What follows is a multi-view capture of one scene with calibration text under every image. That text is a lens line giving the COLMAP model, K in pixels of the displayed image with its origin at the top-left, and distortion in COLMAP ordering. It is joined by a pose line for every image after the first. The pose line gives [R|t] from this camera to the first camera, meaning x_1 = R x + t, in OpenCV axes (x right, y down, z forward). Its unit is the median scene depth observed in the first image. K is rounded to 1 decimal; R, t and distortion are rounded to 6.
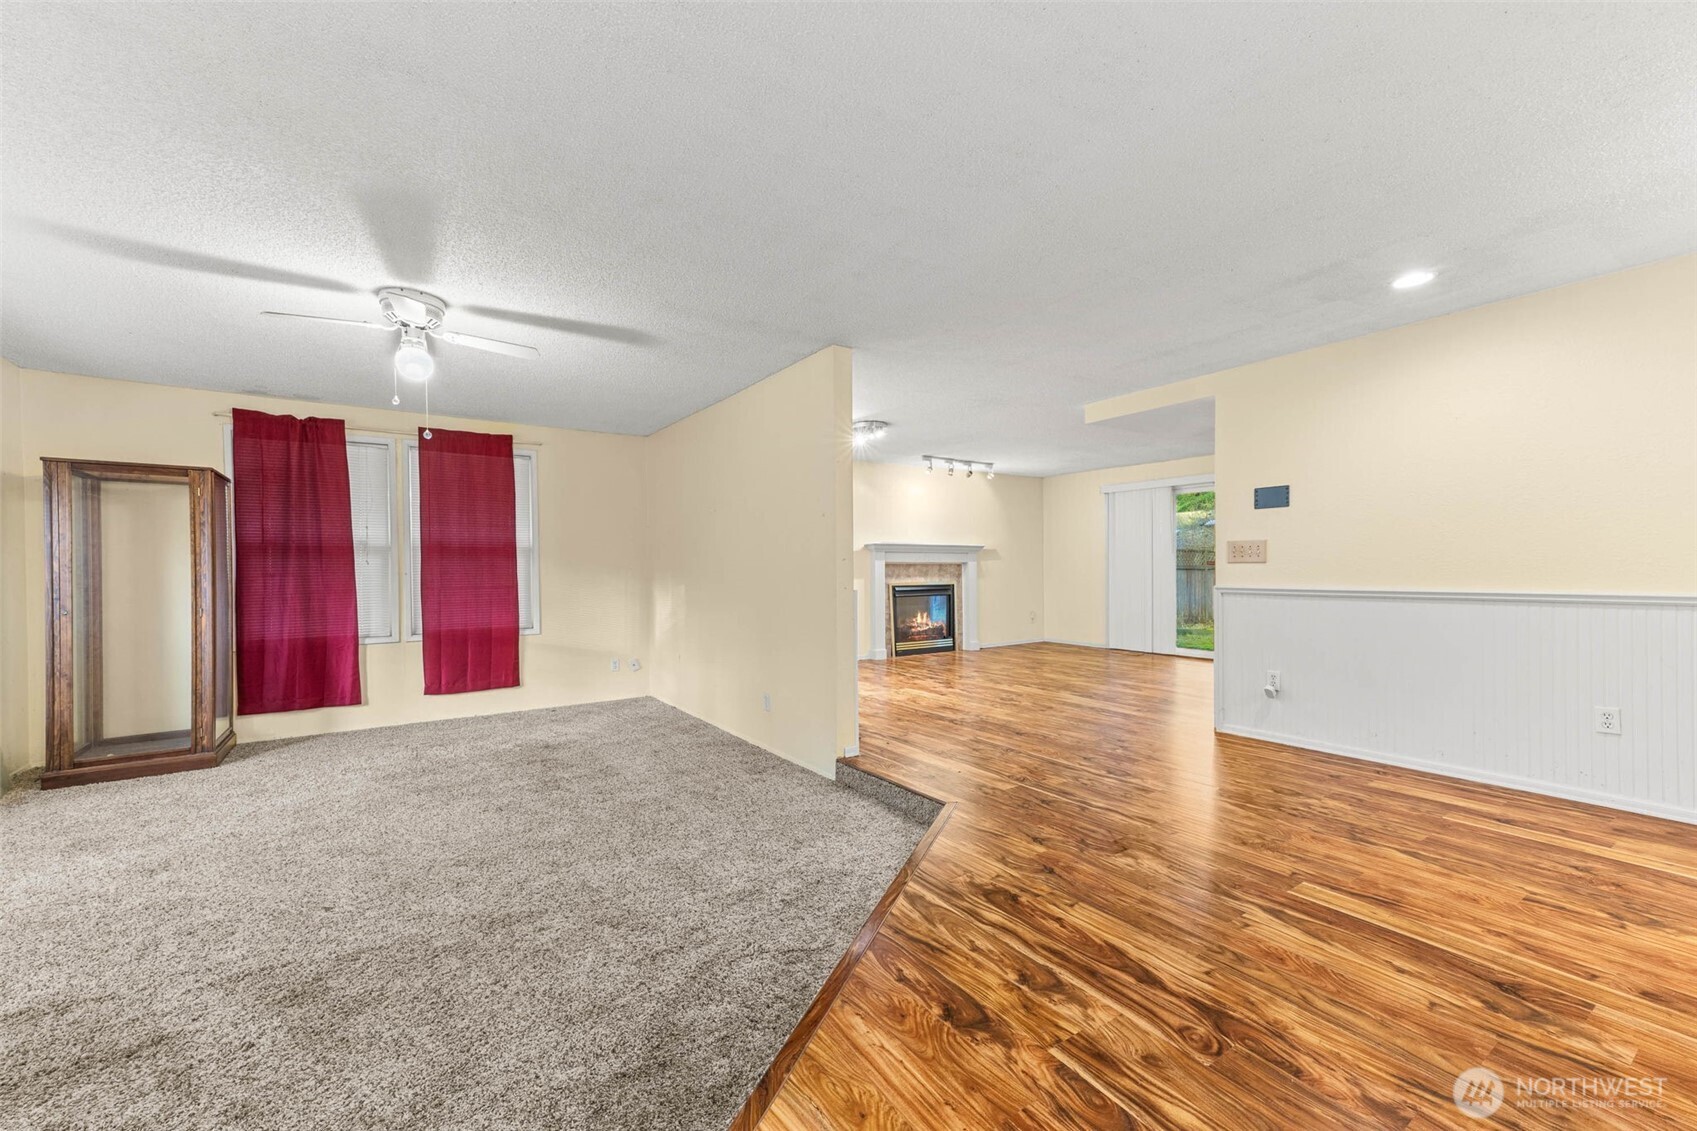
lens RADIAL K [[669.7, 0, 840.8], [0, 669.7, 576.9], [0, 0, 1]] dist [0.024900, 0.000383]
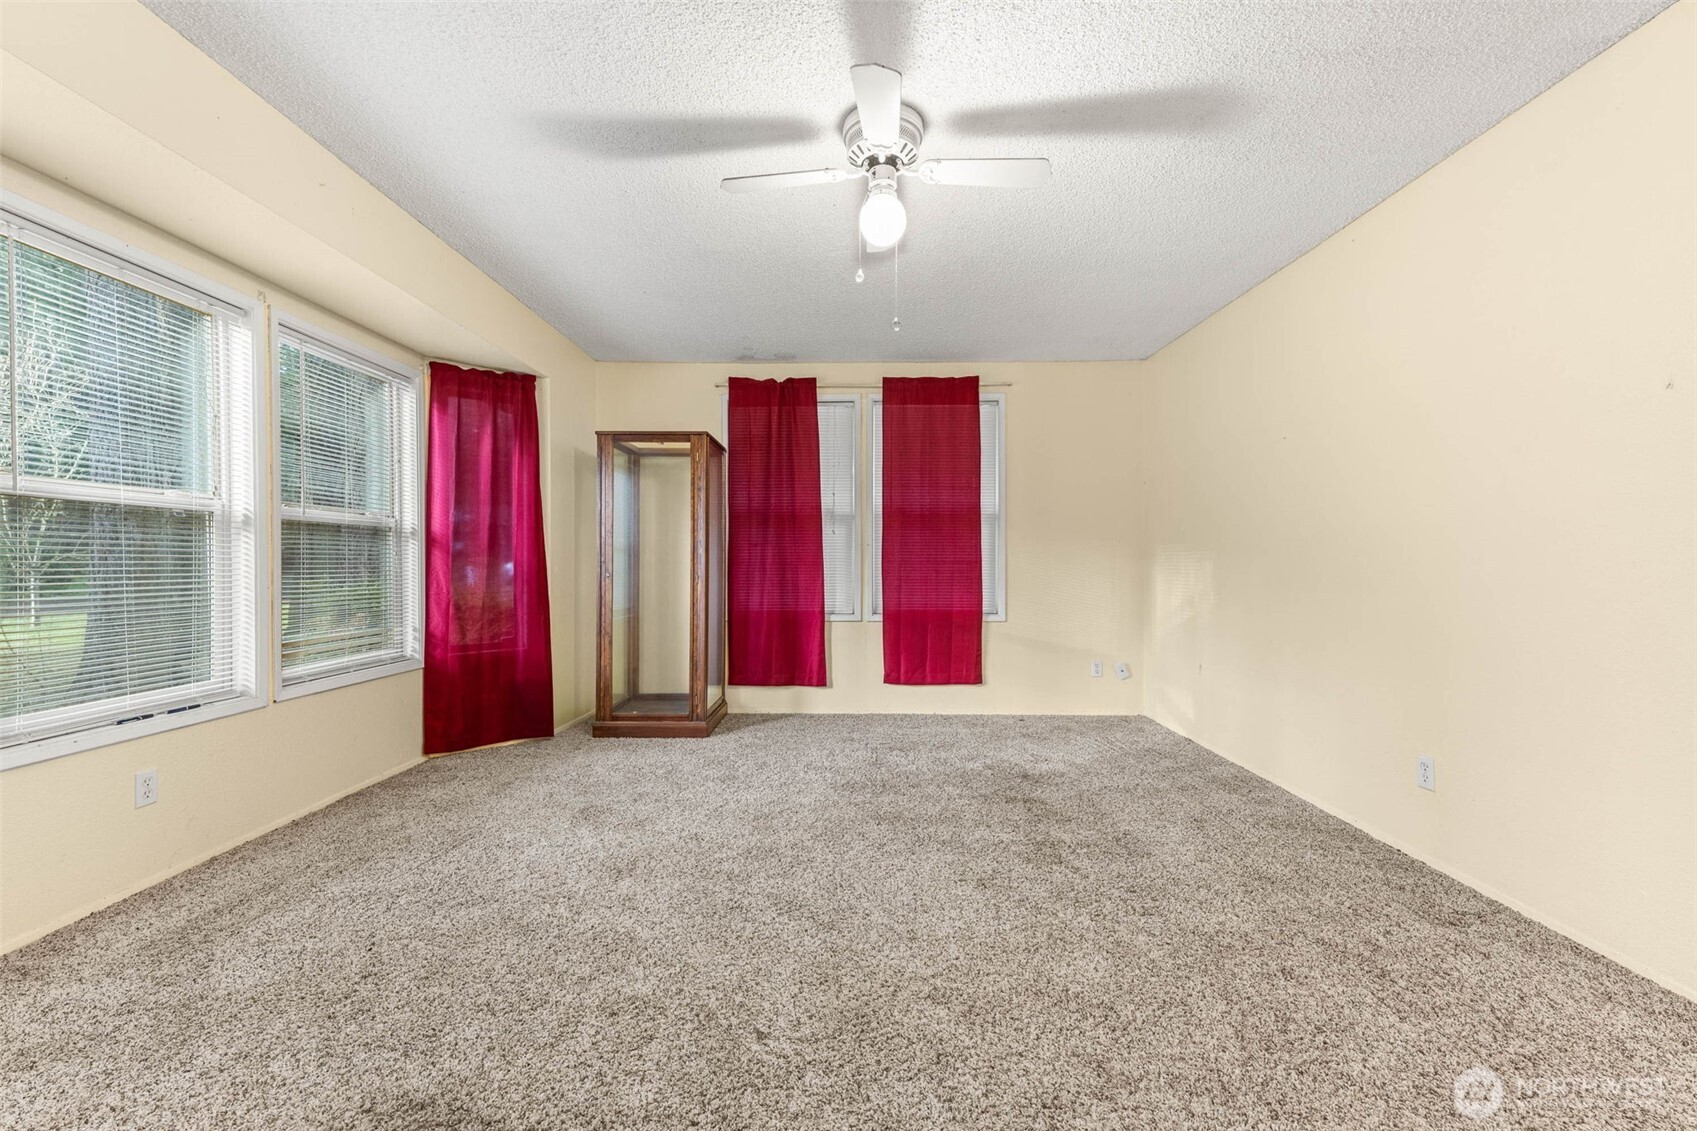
lens RADIAL K [[659.5, 0, 843.3], [0, 659.5, 563.4], [0, 0, 1]] dist [0.023501, 0.000446]
pose [[0.819386, 0.006187, -0.573208, -0.186144], [-0.013786, 0.999865, -0.008914, 0.030246], [0.573076, 0.015207, 0.819361, 0.292986]]
